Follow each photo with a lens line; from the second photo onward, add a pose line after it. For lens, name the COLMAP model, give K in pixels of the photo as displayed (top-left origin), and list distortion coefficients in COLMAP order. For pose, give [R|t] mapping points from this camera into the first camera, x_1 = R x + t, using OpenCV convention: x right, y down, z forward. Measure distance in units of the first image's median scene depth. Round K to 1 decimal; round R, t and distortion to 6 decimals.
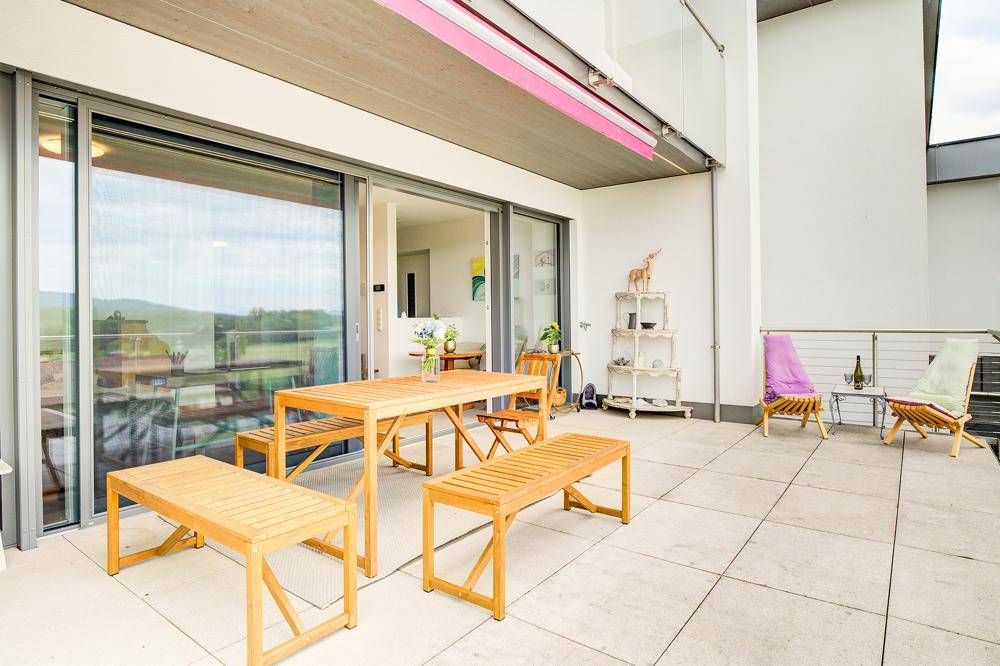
lens RADIAL K [[553.8, 0, 500.0], [0, 553.8, 333.0], [0, 0, 1]] dist [-0.014876, -0.002688]
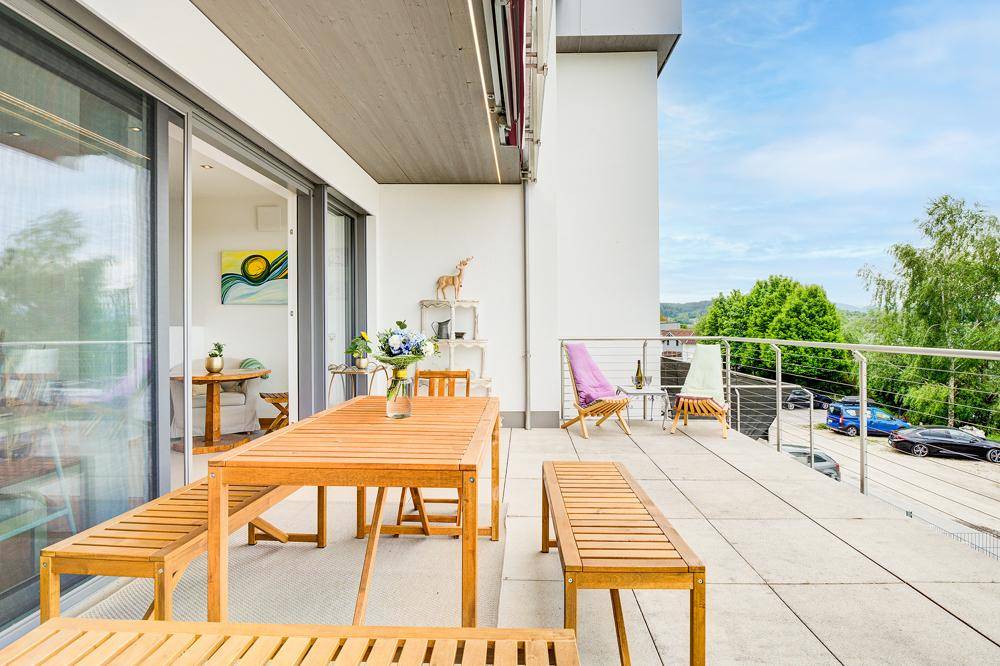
lens RADIAL K [[553.8, 0, 500.0], [0, 553.8, 333.0], [0, 0, 1]] dist [-0.014876, -0.002688]
pose [[0.816540, -0.003621, 0.577277, -0.236290], [0.013655, 0.999822, -0.013044, -0.004379], [-0.577127, 0.018533, 0.816444, 0.188261]]
